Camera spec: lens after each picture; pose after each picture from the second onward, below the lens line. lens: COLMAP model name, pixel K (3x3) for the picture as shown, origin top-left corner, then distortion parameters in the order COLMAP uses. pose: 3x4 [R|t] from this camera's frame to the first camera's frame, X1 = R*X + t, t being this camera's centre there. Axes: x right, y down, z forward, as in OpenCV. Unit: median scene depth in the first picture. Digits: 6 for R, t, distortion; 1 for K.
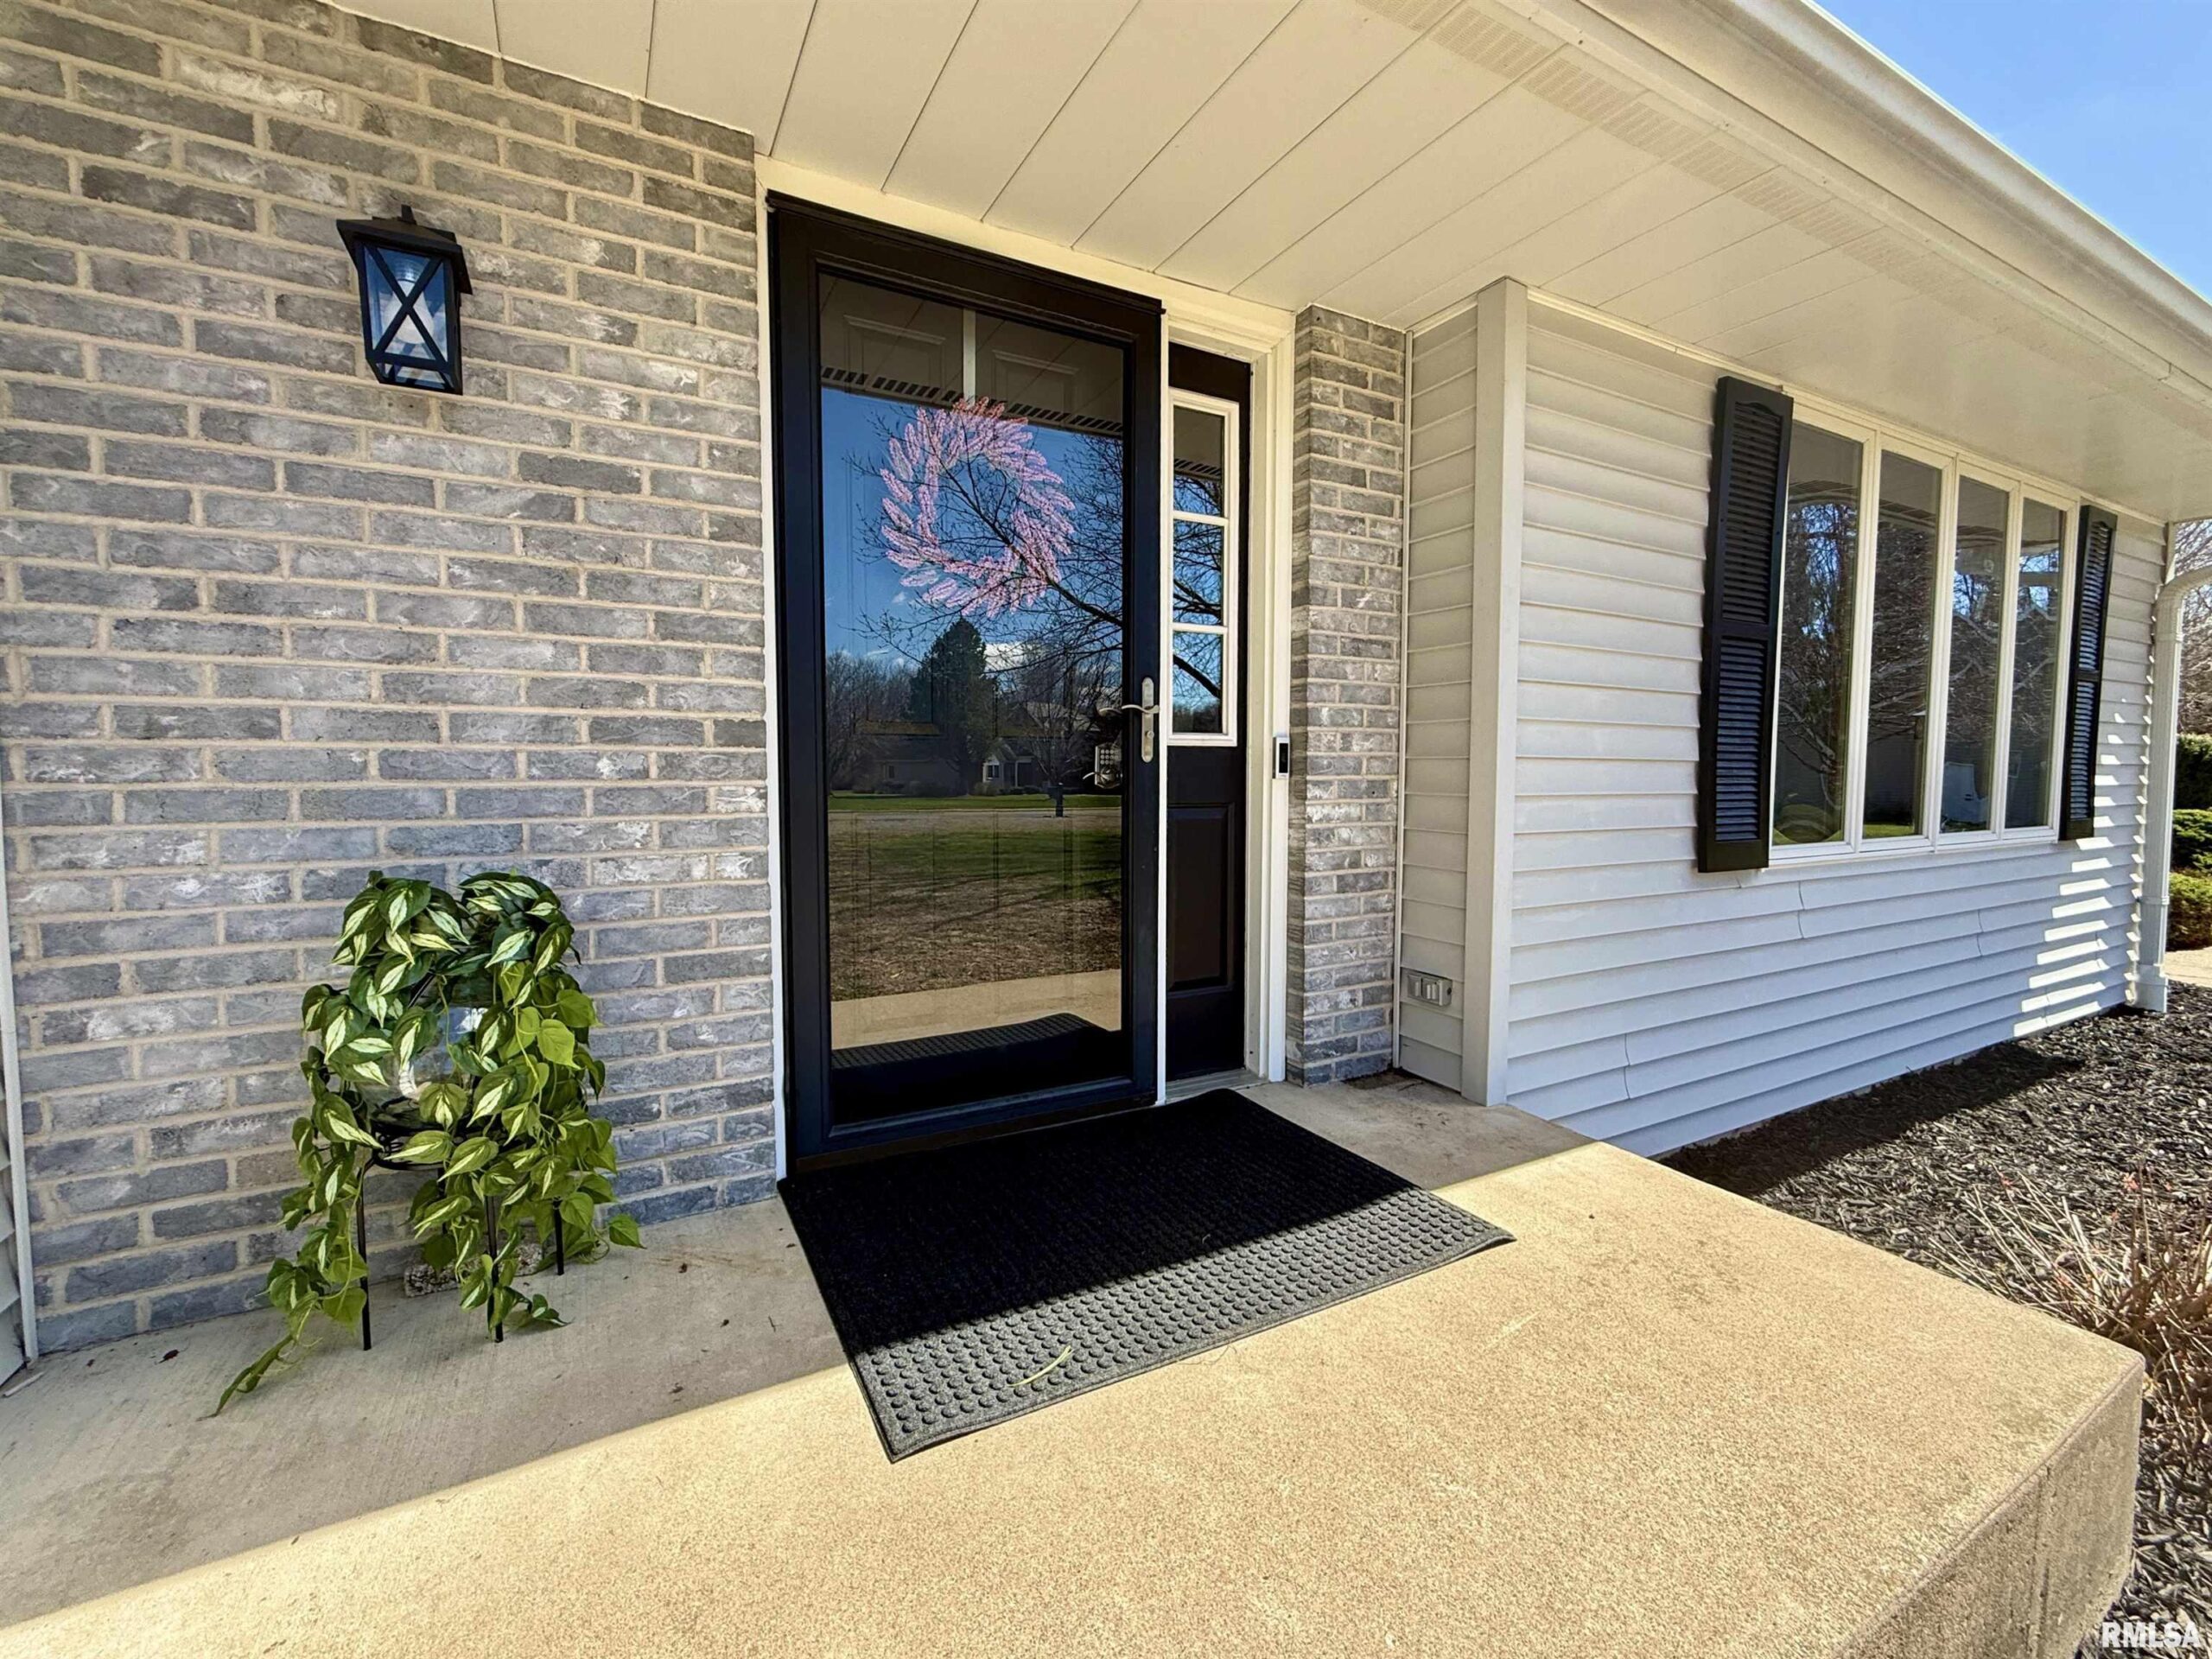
lens RADIAL K [[929.3, 0, 1102.9], [0, 929.3, 829.1], [0, 0, 1]] dist [-0.000676, 0.000326]
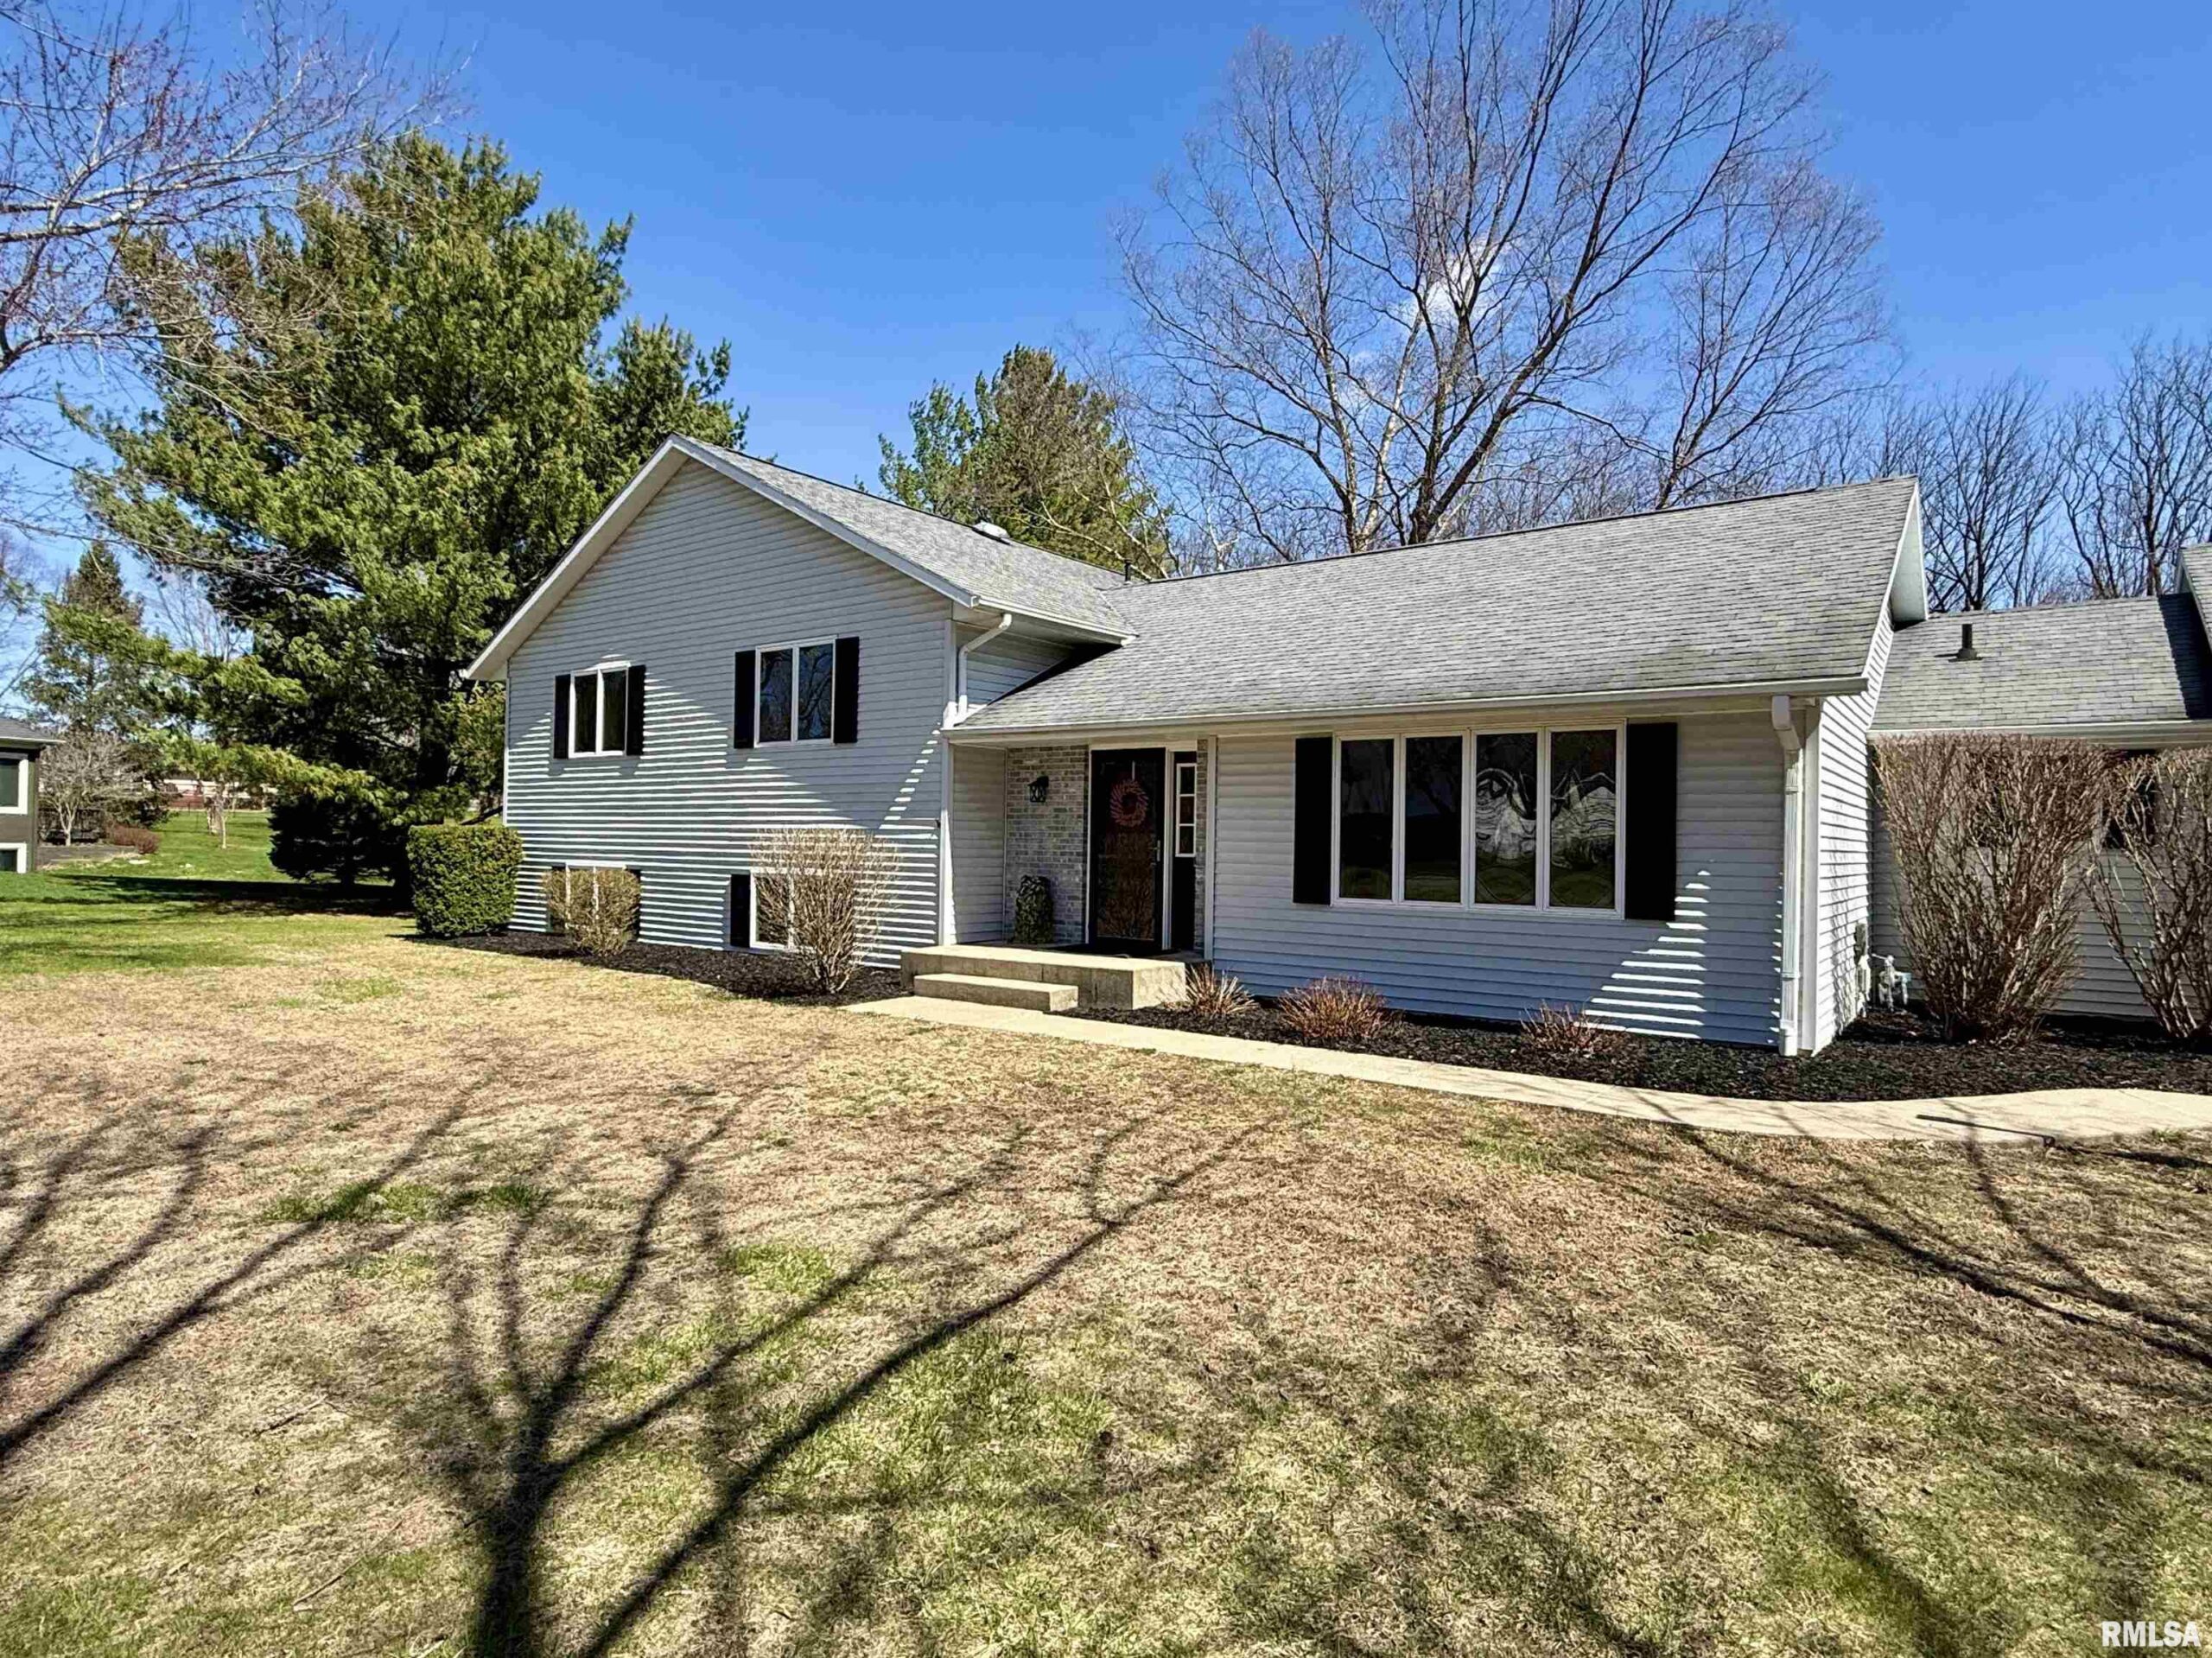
lens RADIAL K [[1217.9, 0, 1106.0], [0, 1217.9, 829.0], [0, 0, 1]] dist [-0.001876, 0.001430]
pose [[0.427734, 0.000138, -0.903905, 4.411832], [-0.072606, 0.996774, -0.034206, -0.009735], [0.900984, 0.080260, 0.426364, -1.368996]]
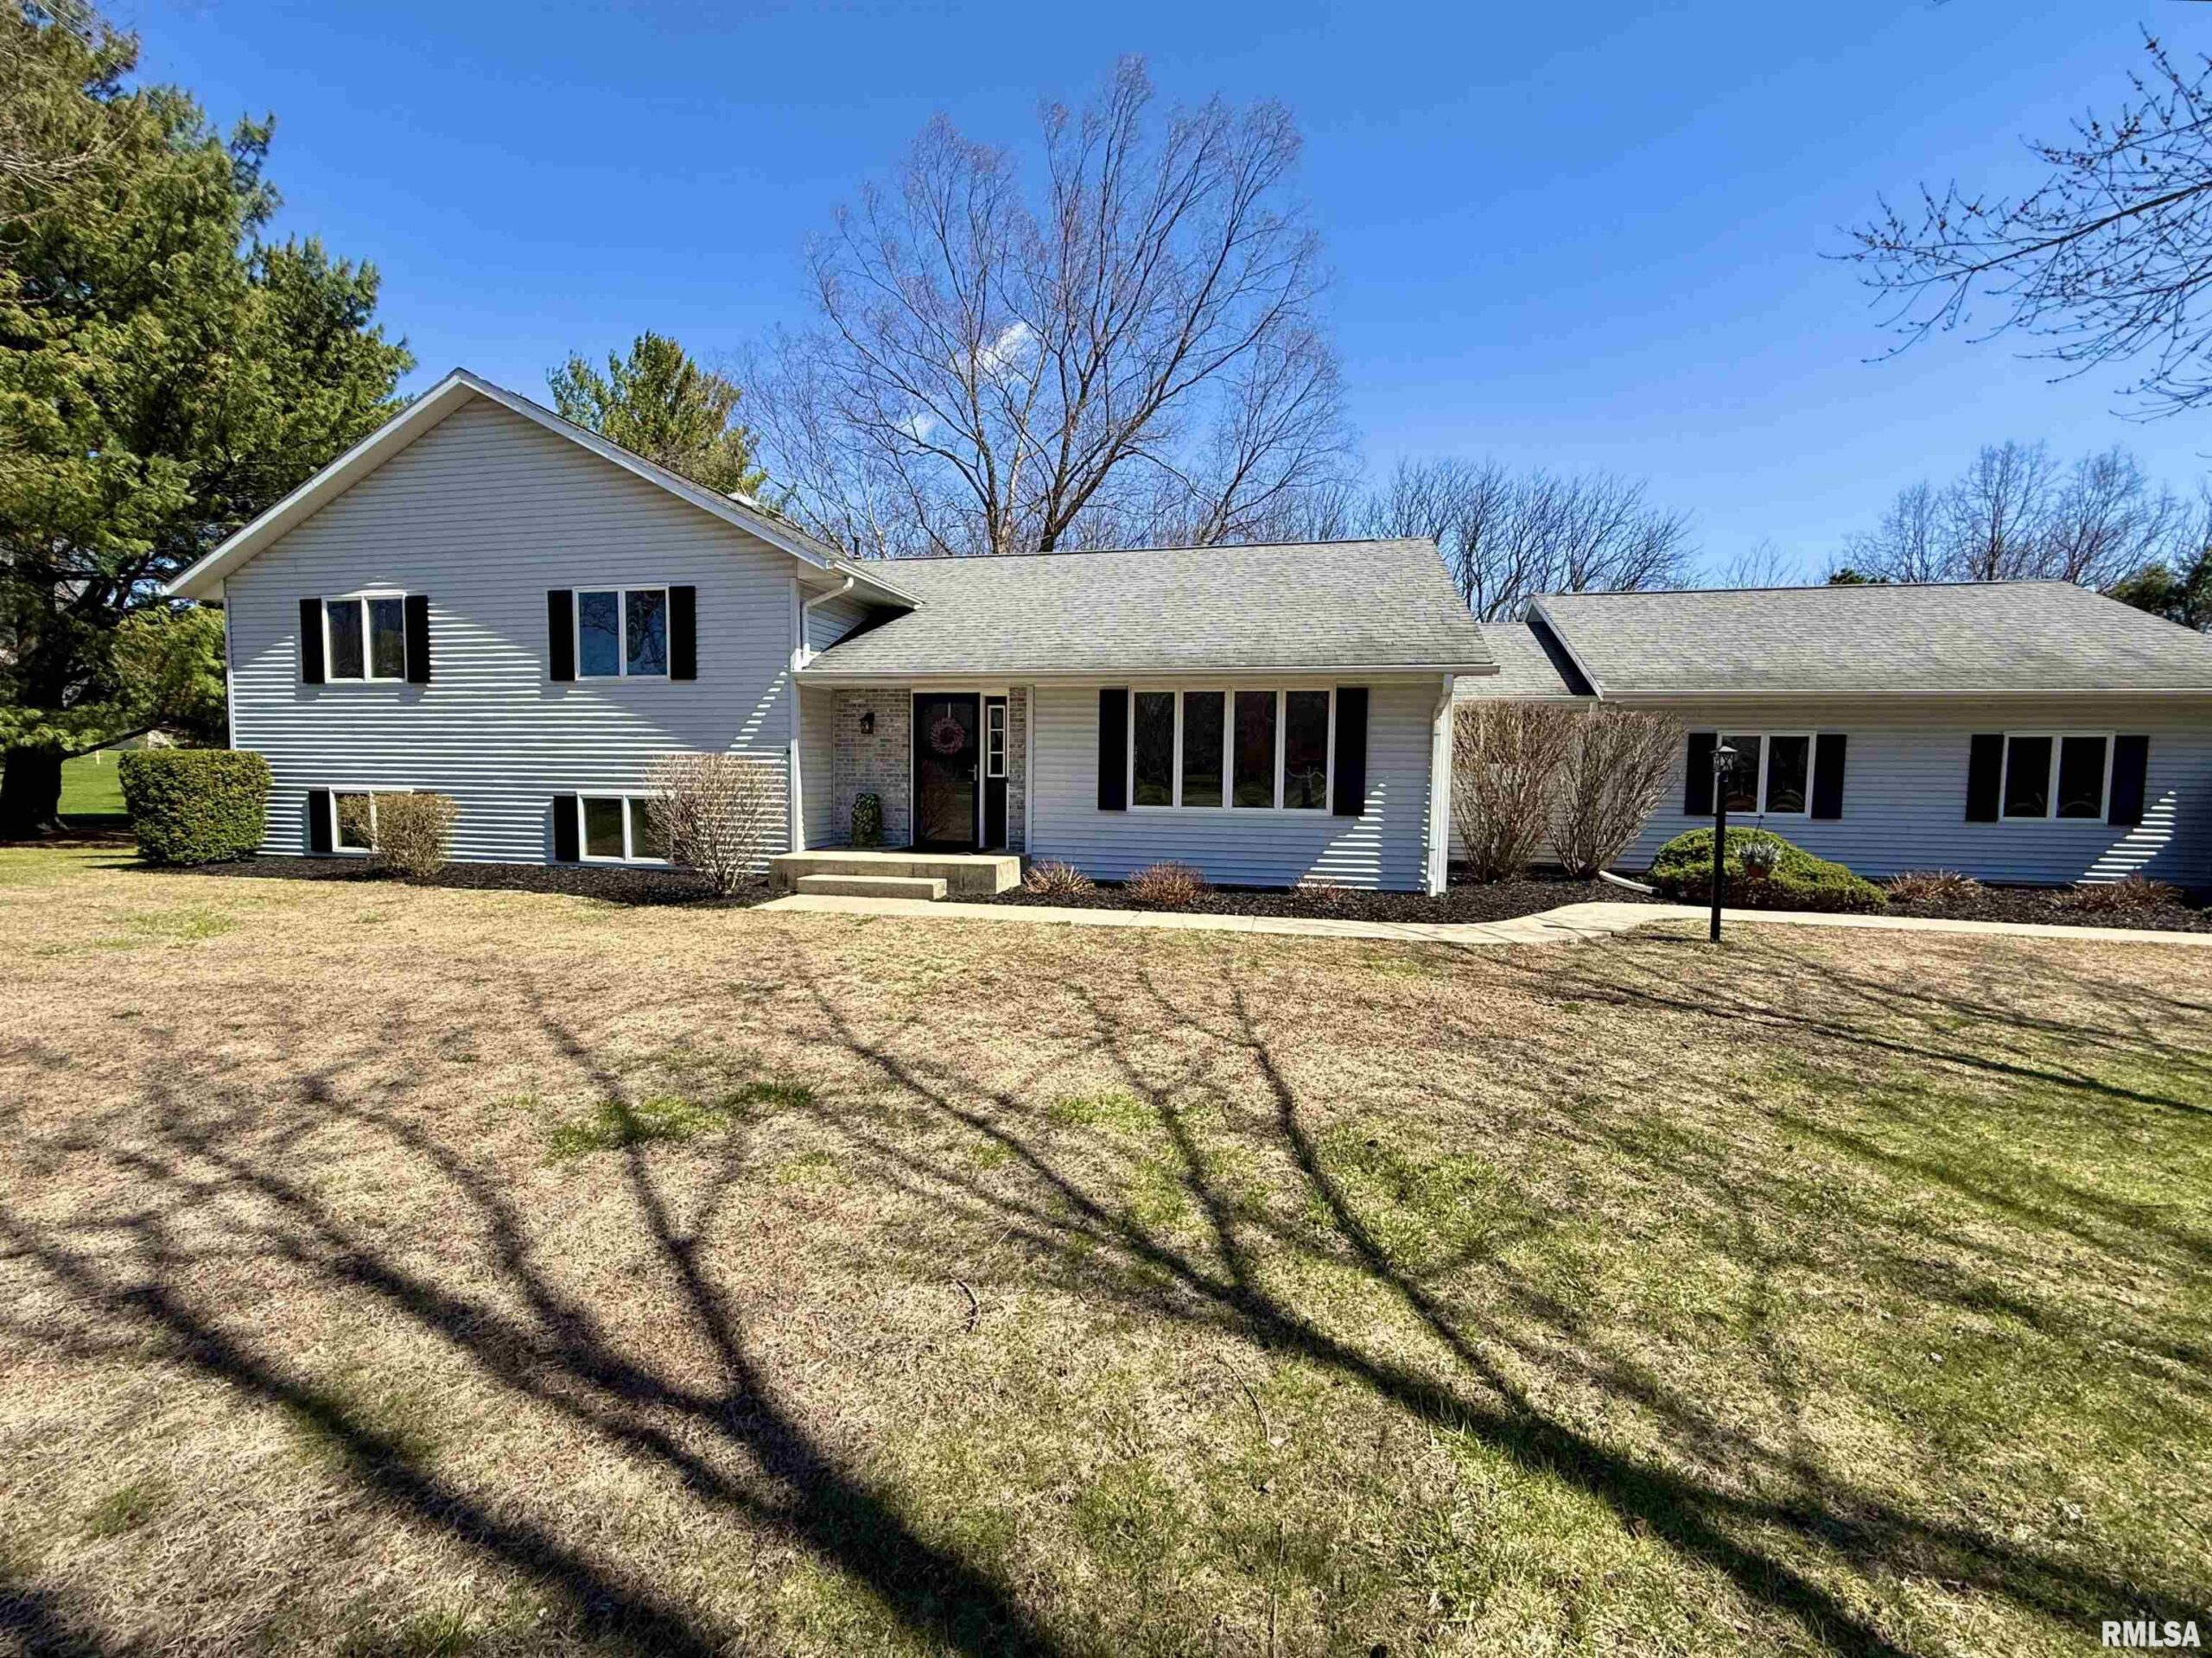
lens RADIAL K [[895.3, 0, 1098.1], [0, 895.3, 830.0], [0, 0, 1]] dist [-0.000299, 0.000648]
pose [[0.765023, 0.056707, -0.641501, 3.594827], [-0.054256, 0.998250, 0.023540, 0.051523], [0.641713, 0.016796, 0.766761, -2.272596]]
